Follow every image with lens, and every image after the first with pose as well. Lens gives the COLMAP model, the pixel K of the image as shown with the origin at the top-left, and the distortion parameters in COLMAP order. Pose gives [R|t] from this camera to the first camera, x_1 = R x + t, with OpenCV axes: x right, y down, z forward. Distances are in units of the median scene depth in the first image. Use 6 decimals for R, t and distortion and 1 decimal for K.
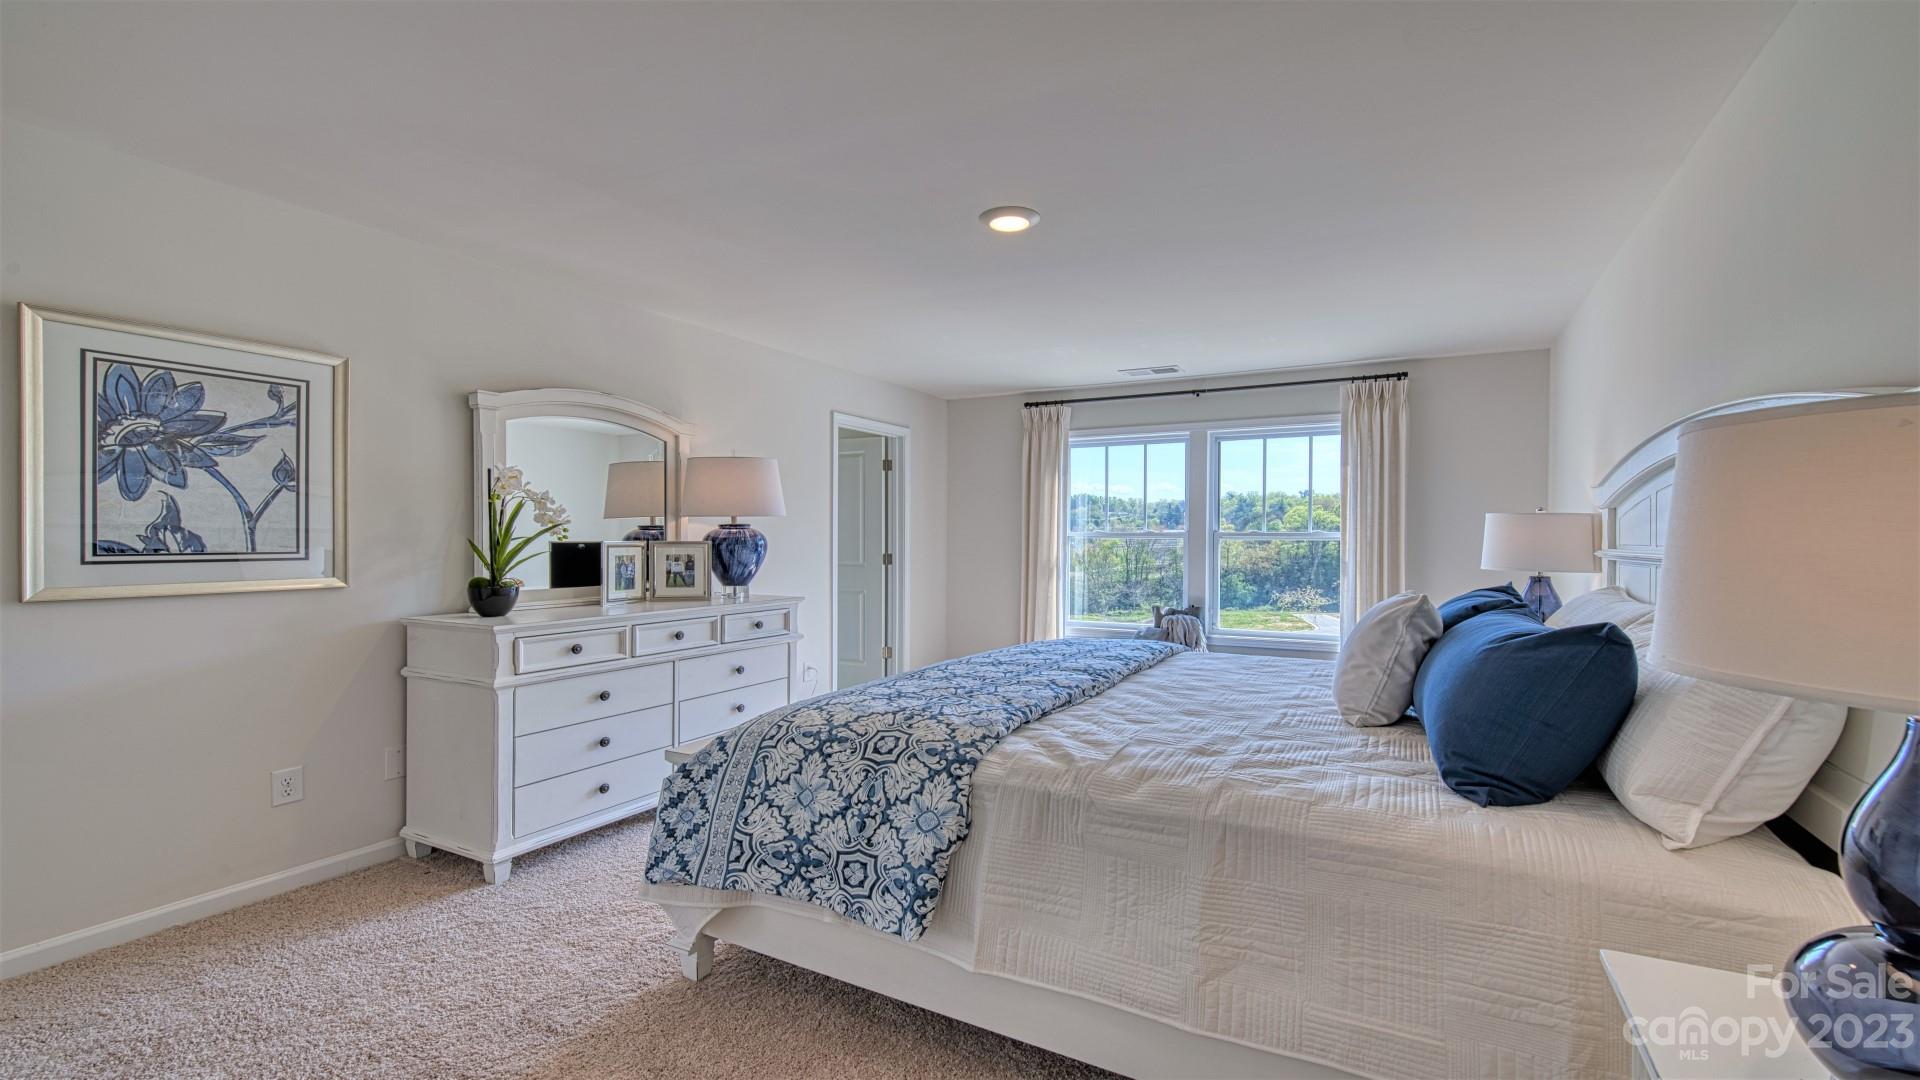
lens RADIAL K [[828.3, 0, 965.9], [0, 828.3, 529.5], [0, 0, 1]] dist [0.000752, -0.002009]
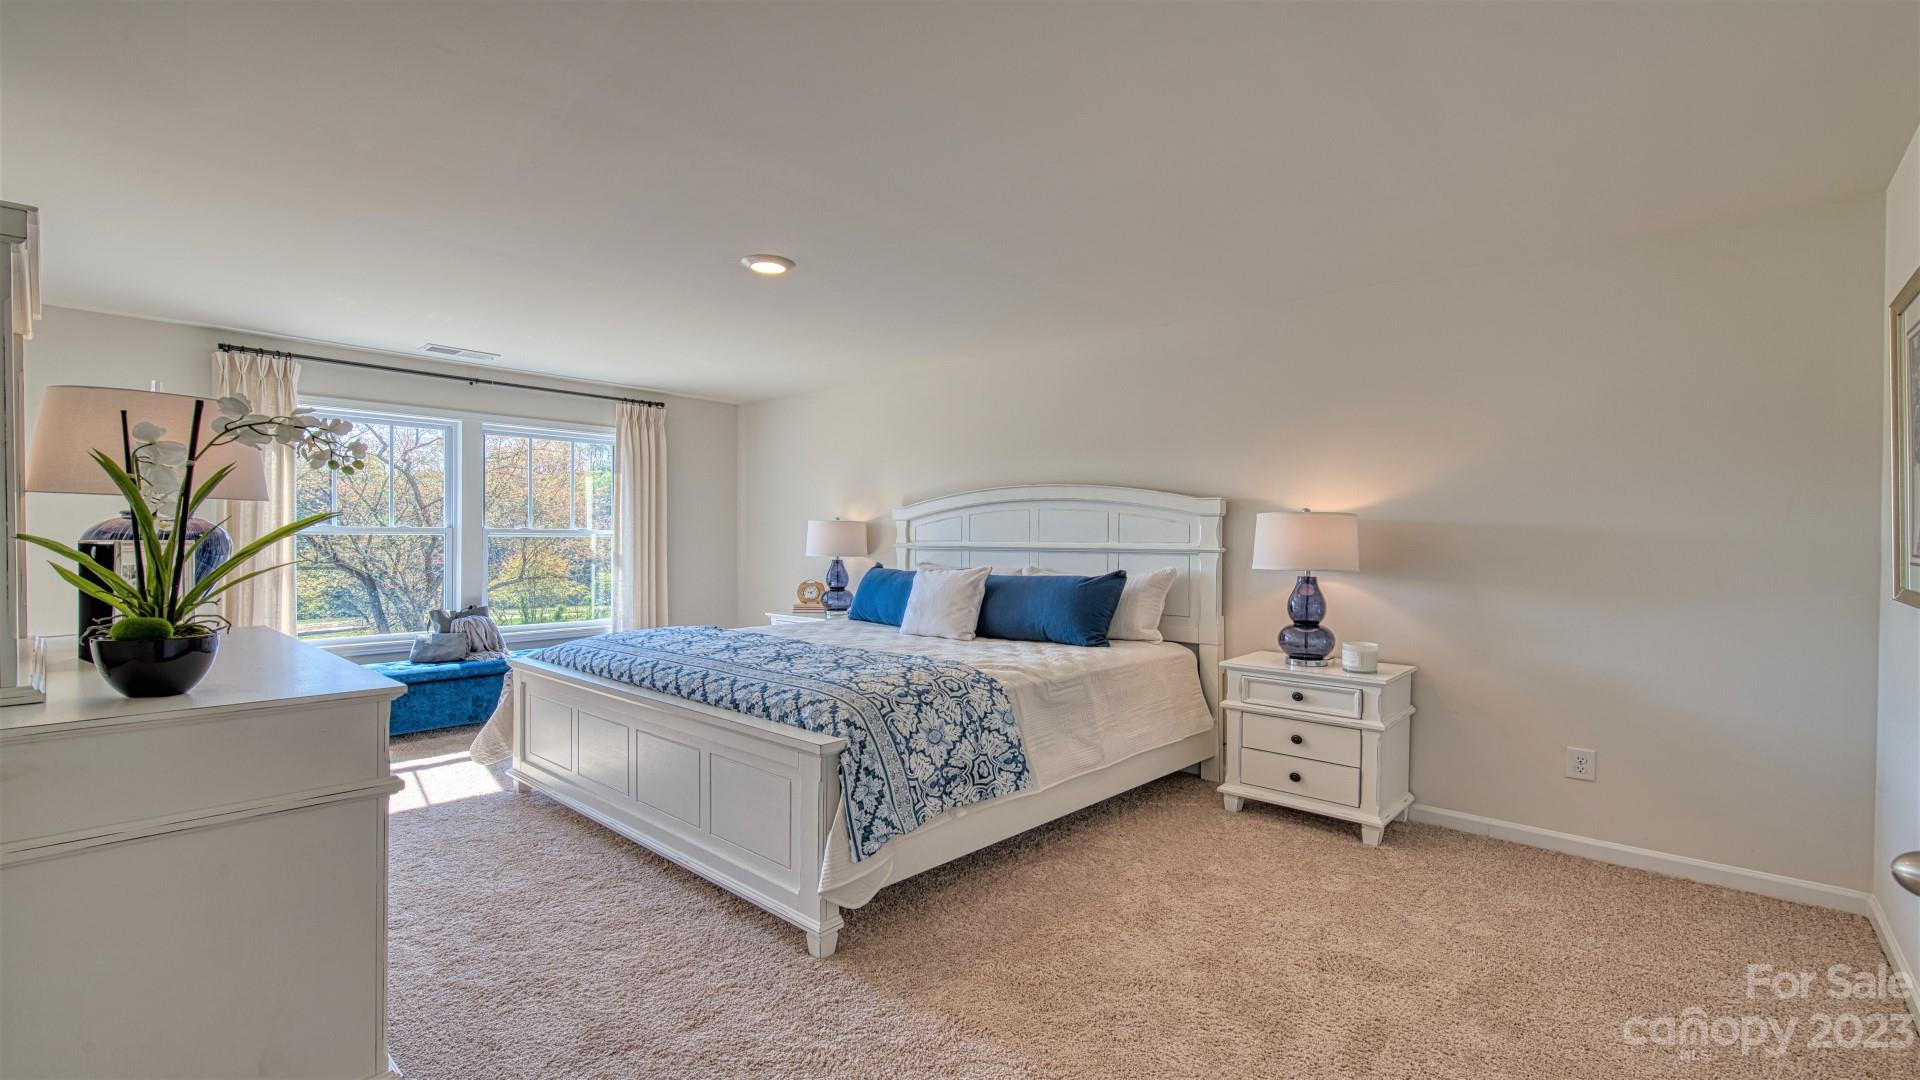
lens RADIAL K [[828.3, 0, 961.5], [0, 828.3, 543.4], [0, 0, 1]] dist [0.000752, -0.002009]
pose [[0.238551, -0.008164, 0.971096, -1.404552], [-0.014246, 0.999828, 0.011905, 0.002812], [-0.971025, -0.016674, 0.238394, 0.633050]]
